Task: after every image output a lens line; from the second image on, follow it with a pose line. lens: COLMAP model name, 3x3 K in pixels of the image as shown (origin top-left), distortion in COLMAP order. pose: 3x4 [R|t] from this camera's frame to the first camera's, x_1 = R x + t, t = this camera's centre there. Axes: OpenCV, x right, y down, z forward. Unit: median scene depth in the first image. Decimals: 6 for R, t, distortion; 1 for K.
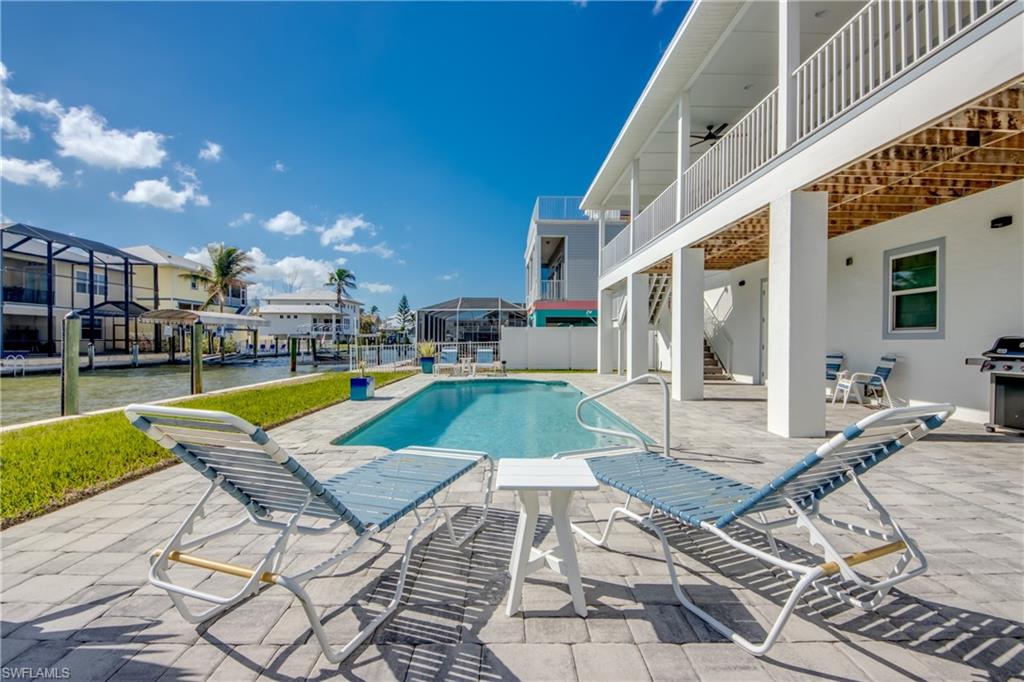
lens RADIAL K [[474.3, 0, 516.5], [0, 474.3, 338.1], [0, 0, 1]] dist [-0.000456, -0.000282]
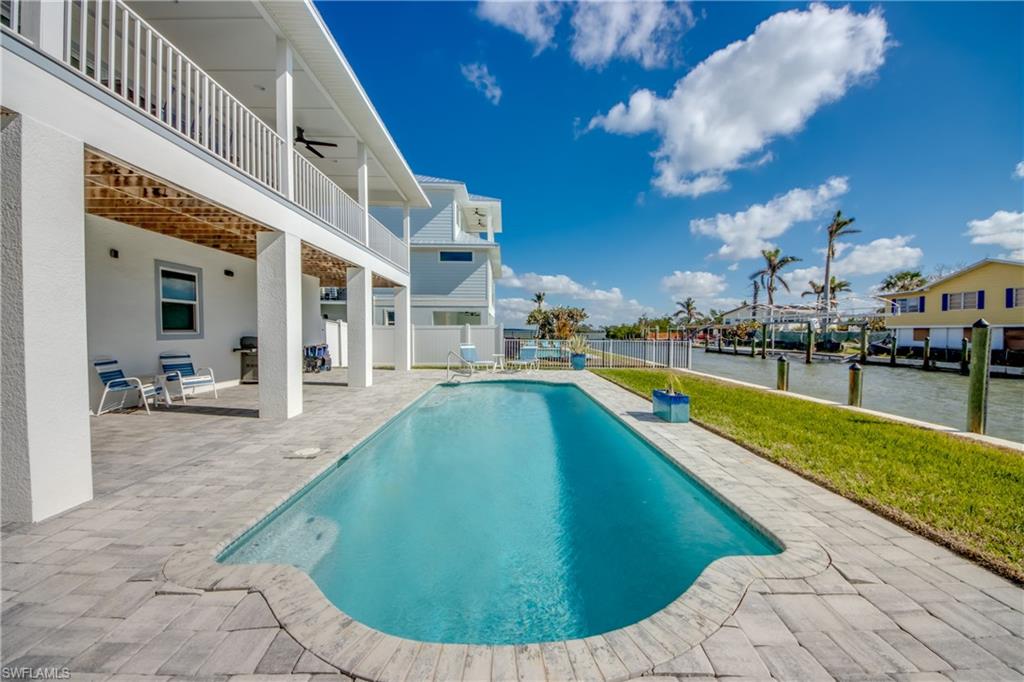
lens RADIAL K [[396.5, 0, 512.0], [0, 396.5, 341.0], [0, 0, 1]] dist [-0.000178, -0.009047]
pose [[-0.999975, -0.005595, 0.004339, -0.050137], [-0.005488, 0.999690, 0.024297, -0.022758], [-0.004473, 0.024273, -0.999695, 1.958407]]
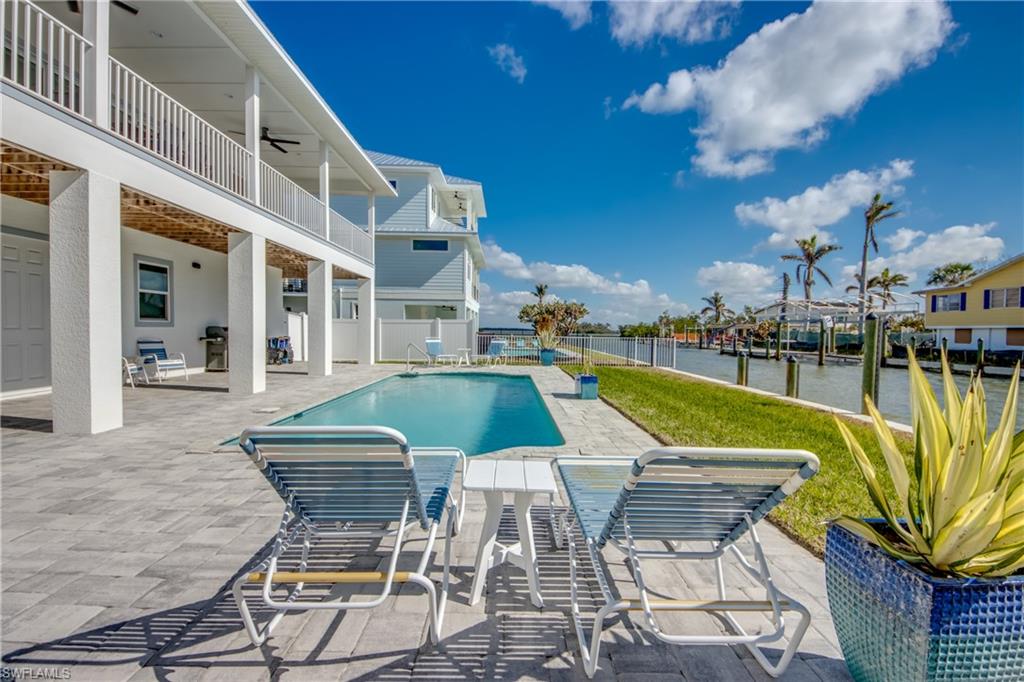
lens RADIAL K [[479.5, 0, 509.4], [0, 479.5, 343.3], [0, 0, 1]] dist [-0.010583, 0.000111]
pose [[-0.999813, -0.013745, 0.013632, -0.205018], [-0.013400, 0.999596, 0.025054, 0.001593], [-0.013971, 0.024867, -0.999593, 2.266324]]
